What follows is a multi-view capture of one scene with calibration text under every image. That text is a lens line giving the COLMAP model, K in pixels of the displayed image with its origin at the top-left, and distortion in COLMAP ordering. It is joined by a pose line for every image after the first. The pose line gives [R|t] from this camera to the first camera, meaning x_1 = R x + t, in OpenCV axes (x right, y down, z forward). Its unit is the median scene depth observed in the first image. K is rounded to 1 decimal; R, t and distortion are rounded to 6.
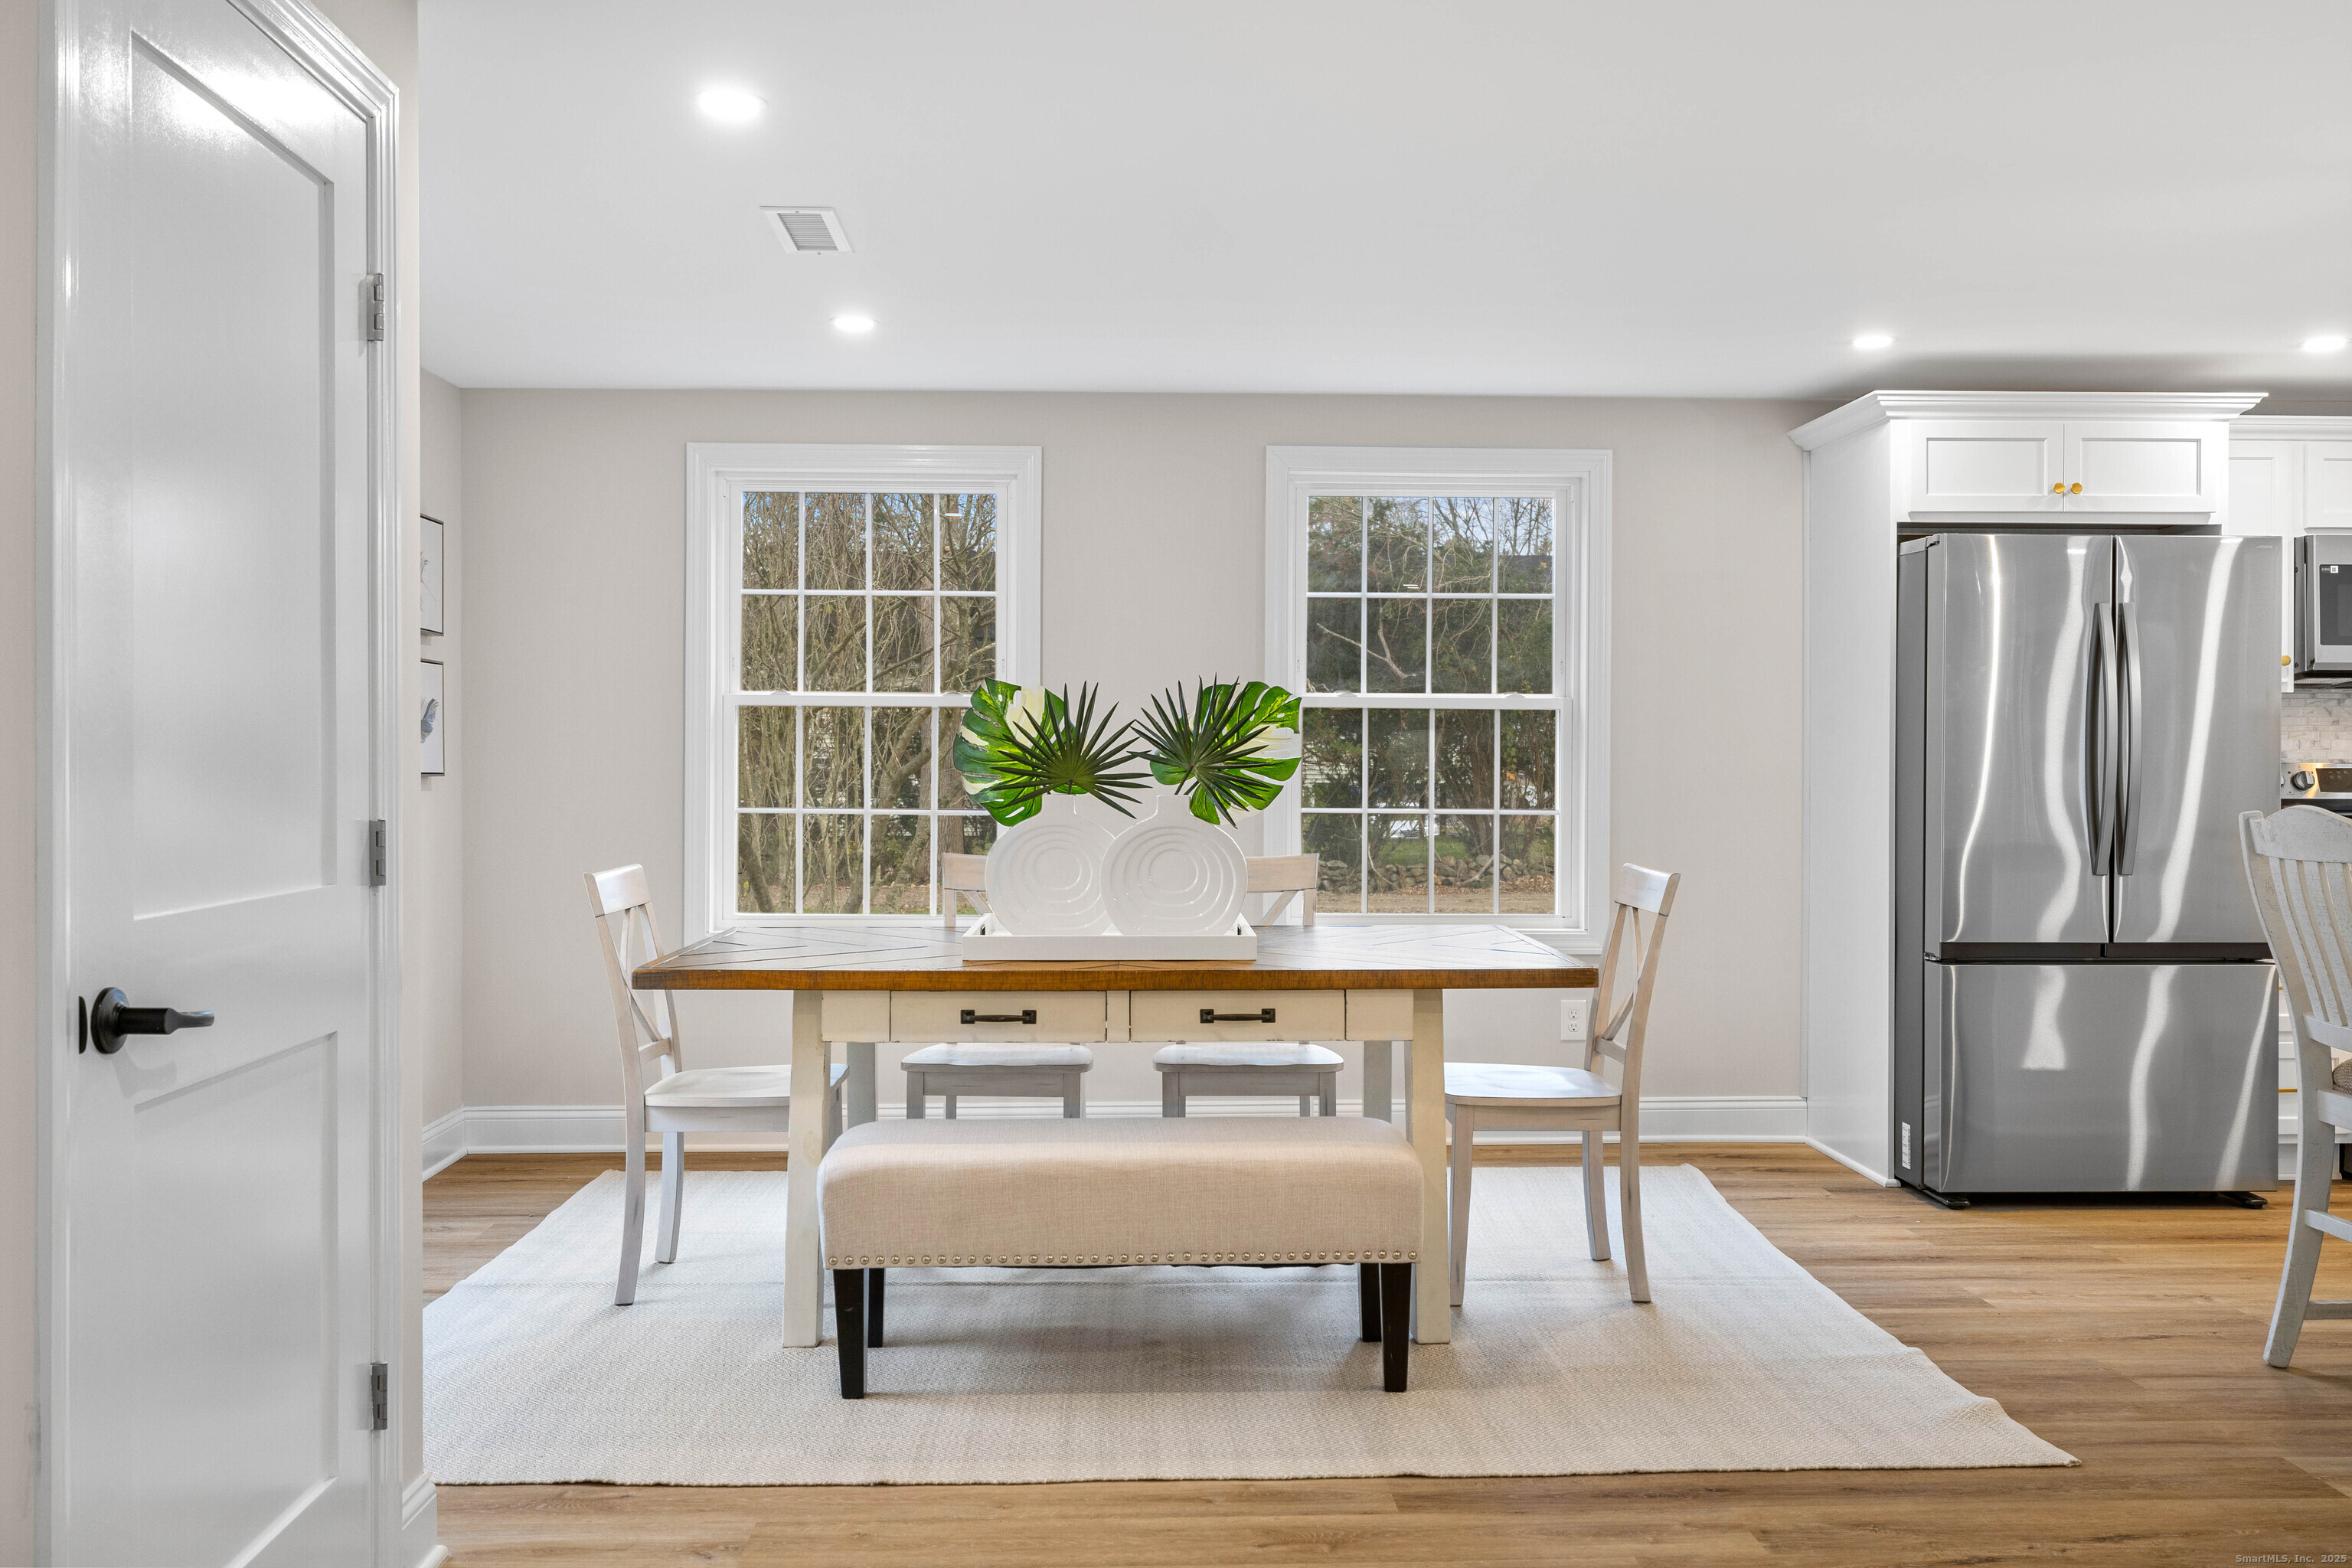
lens RADIAL K [[1932.3, 0, 1180.0], [0, 1932.3, 787.6], [0, 0, 1]] dist [0.000359, -0.015743]
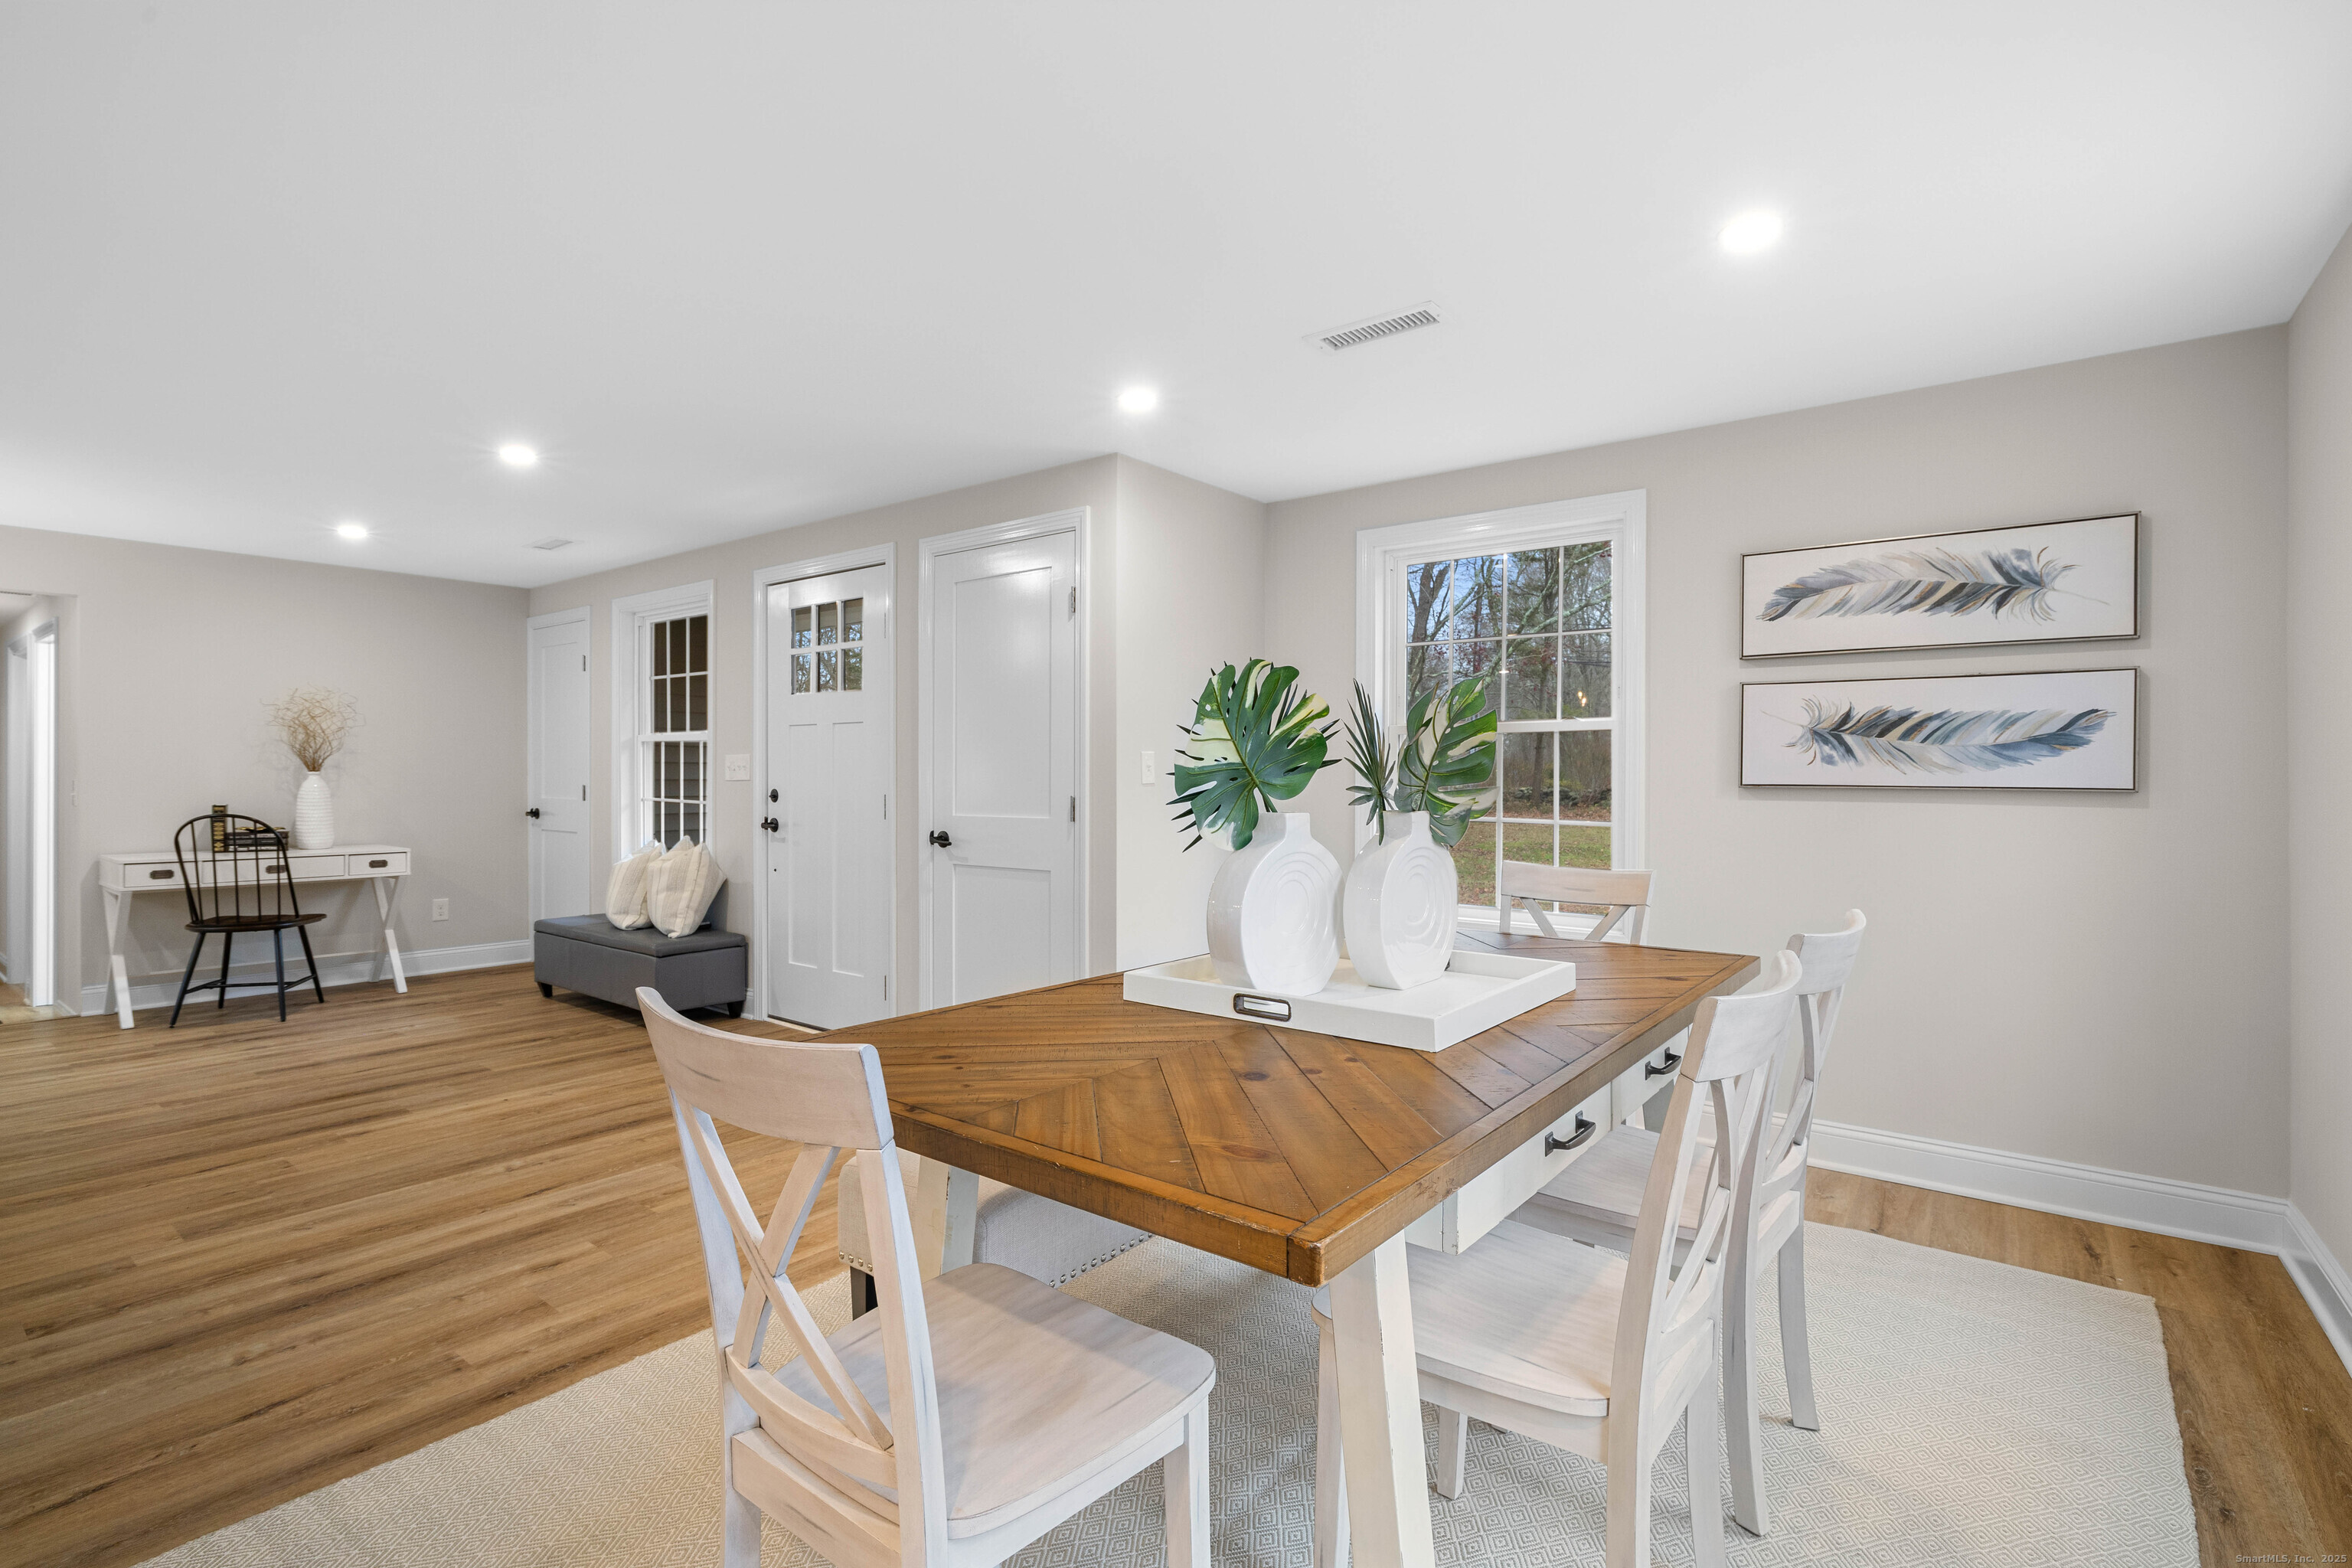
lens RADIAL K [[1071.2, 0, 1174.0], [0, 1071.2, 777.2], [0, 0, 1]] dist [-0.011864, 0.001569]
pose [[-0.634064, -0.003040, -0.773275, 0.300941], [-0.015247, 0.999847, 0.008571, -0.010905], [0.773131, 0.017225, -0.634013, 0.993379]]
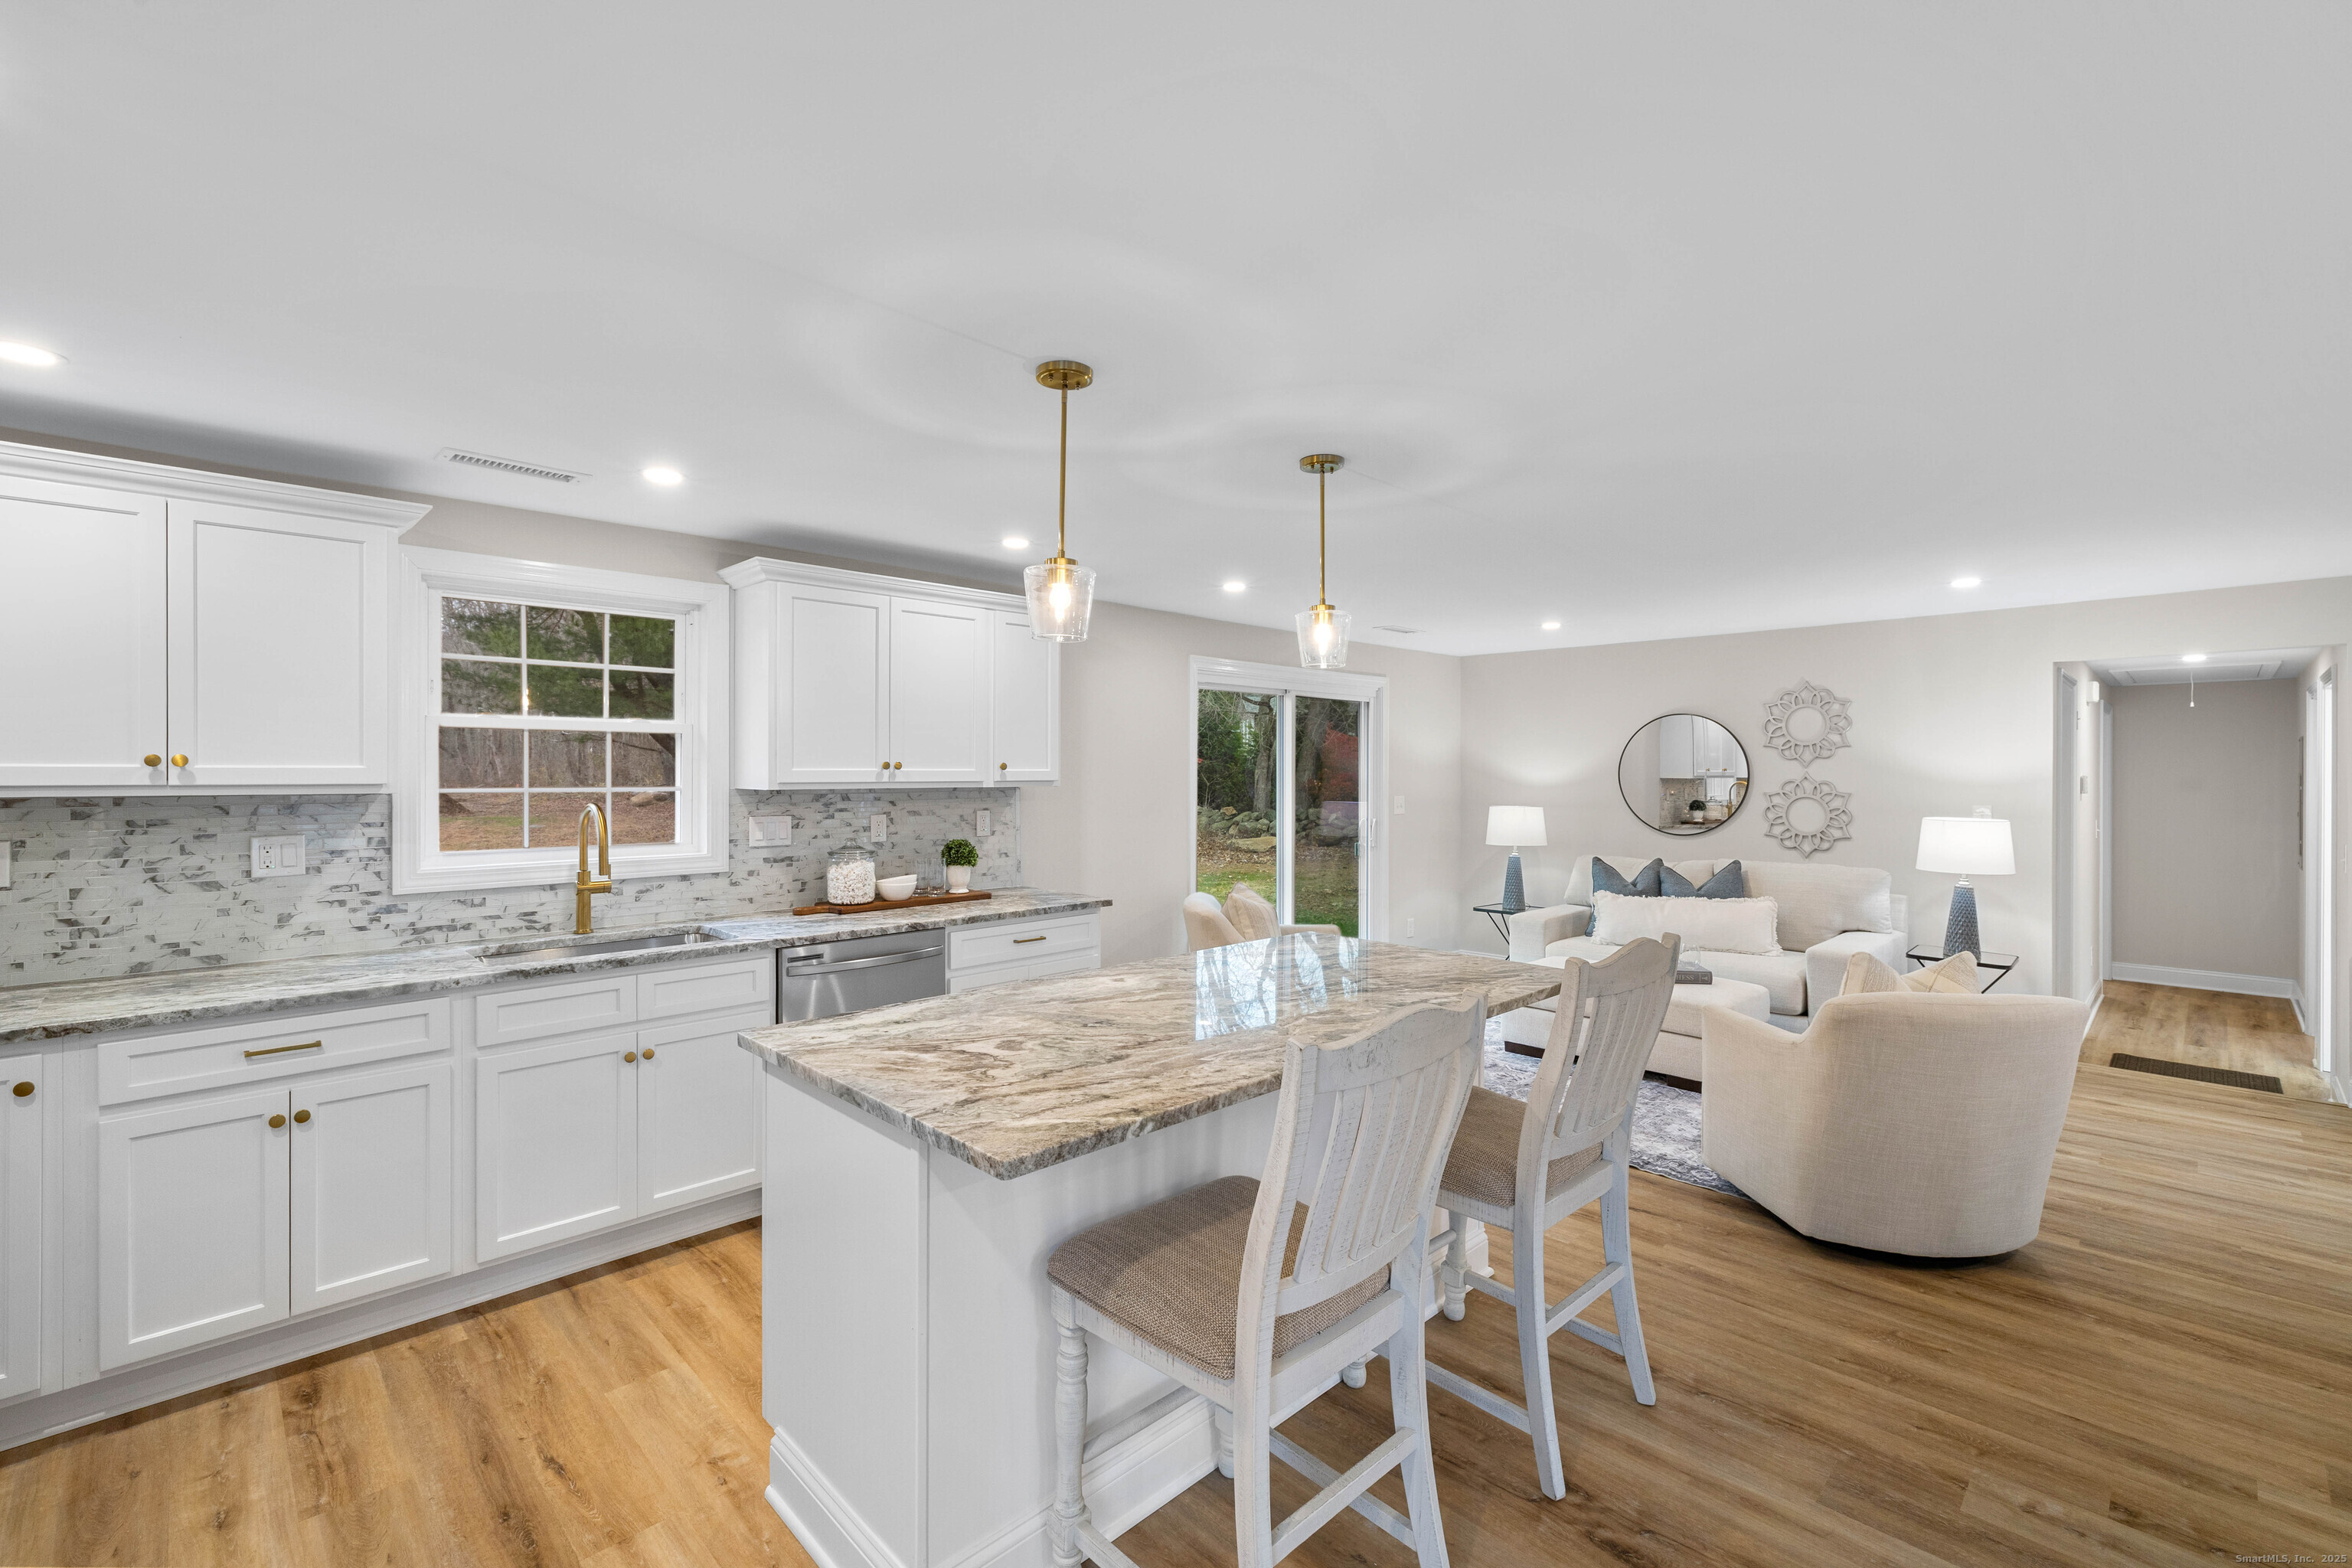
lens RADIAL K [[997.8, 0, 1164.7], [0, 997.8, 774.6], [0, 0, 1]] dist [-0.001882, 0.001425]
pose [[-0.667131, -0.003376, 0.744933, 0.227847], [0.009687, 0.999866, 0.013207, -0.062843], [-0.744878, 0.016027, -0.667008, 0.901531]]
